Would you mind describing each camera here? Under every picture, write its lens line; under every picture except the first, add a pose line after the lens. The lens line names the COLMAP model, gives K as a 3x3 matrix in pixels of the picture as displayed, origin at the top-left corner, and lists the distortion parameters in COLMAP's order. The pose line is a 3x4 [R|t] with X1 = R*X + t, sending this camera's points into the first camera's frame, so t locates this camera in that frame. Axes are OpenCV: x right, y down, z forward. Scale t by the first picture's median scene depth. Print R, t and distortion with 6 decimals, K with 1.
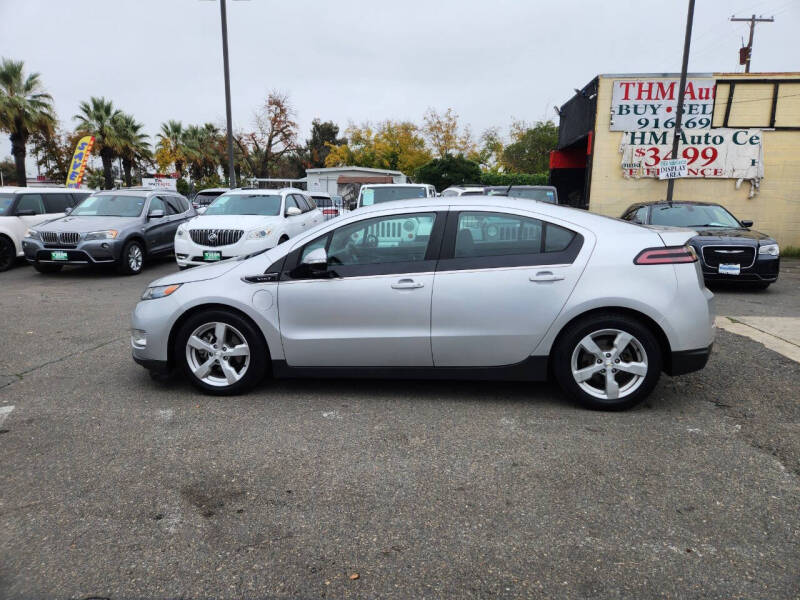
lens RADIAL K [[530.5, 0, 402.3], [0, 530.5, 295.1], [0, 0, 1]] dist [0.079196, -0.062562]
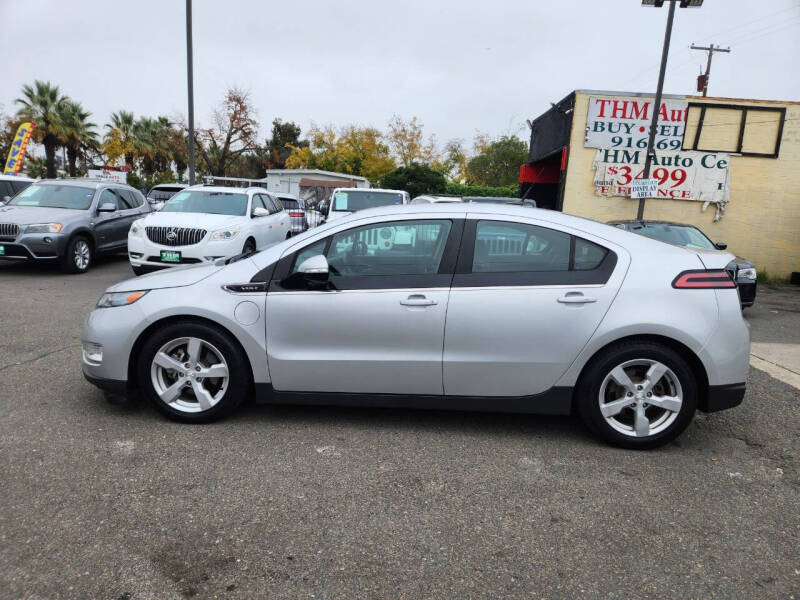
lens RADIAL K [[530.9, 0, 401.4], [0, 530.9, 305.1], [0, 0, 1]] dist [0.078056, -0.062067]
pose [[0.996092, 0.033860, 0.081579, -0.023380], [-0.034188, 0.999412, 0.002629, -0.003805], [-0.081442, -0.005408, 0.996663, 0.034740]]
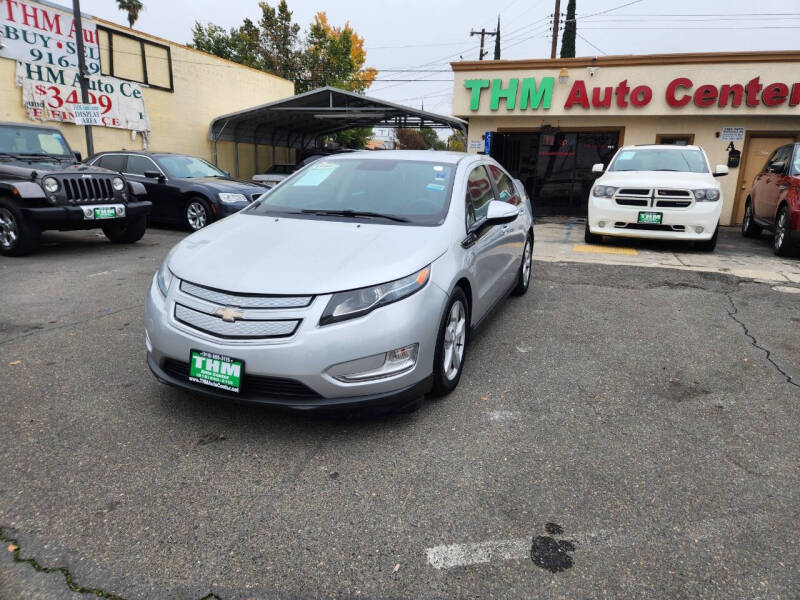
lens RADIAL K [[530.5, 0, 410.4], [0, 530.5, 294.7], [0, 0, 1]] dist [0.079196, -0.062562]
pose [[0.242257, -0.223028, 0.944230, -0.313054], [0.137370, 0.971300, 0.194178, -0.035490], [-0.960438, 0.082668, 0.265942, 0.235041]]
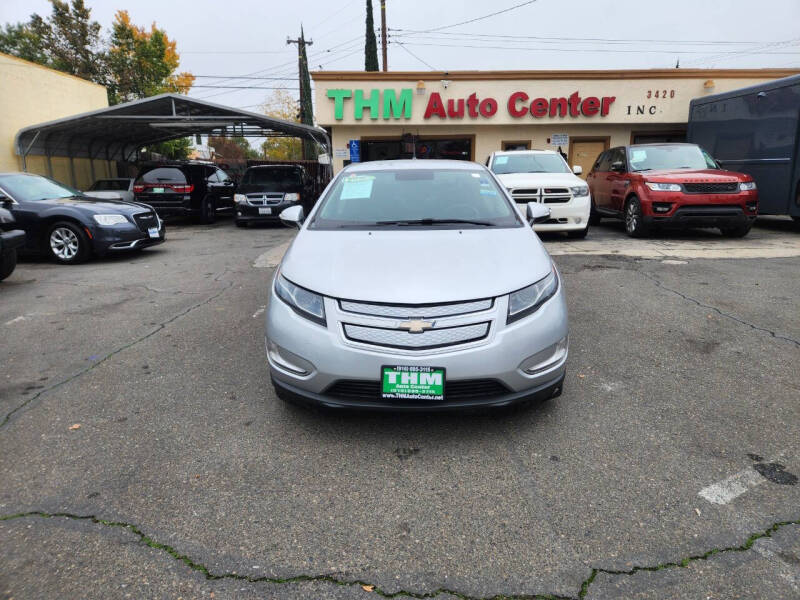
lens RADIAL K [[530.5, 0, 406.1], [0, 530.5, 296.7], [0, 0, 1]] dist [0.079196, -0.062562]
pose [[-0.101614, -0.221611, 0.969826, -0.333194], [0.179443, 0.954799, 0.236978, -0.056346], [-0.978506, 0.198108, -0.057255, 0.358047]]
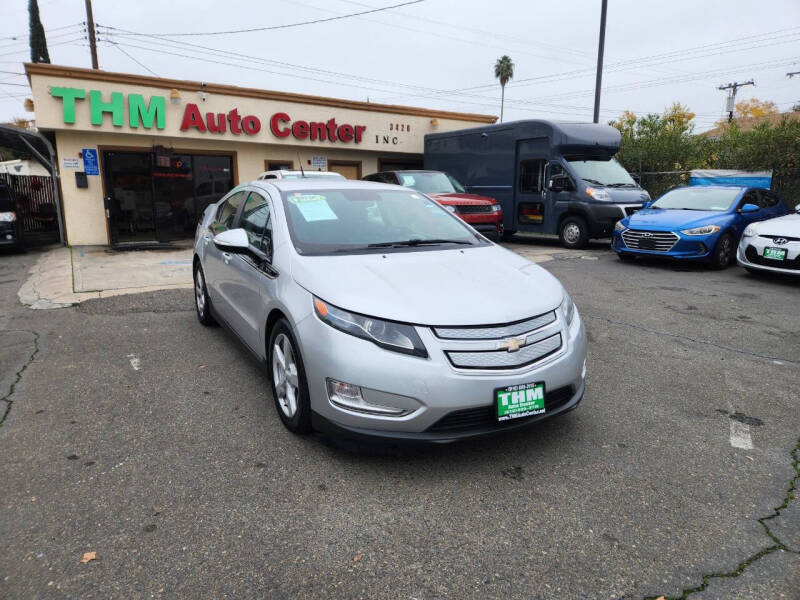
lens RADIAL K [[530.5, 0, 397.5], [0, 530.5, 294.2], [0, 0, 1]] dist [0.079196, -0.062562]
pose [[-0.586631, -0.154712, 0.794939, -0.278321], [0.132570, 0.949997, 0.282720, -0.077763], [-0.798930, 0.271237, -0.536787, 0.476182]]
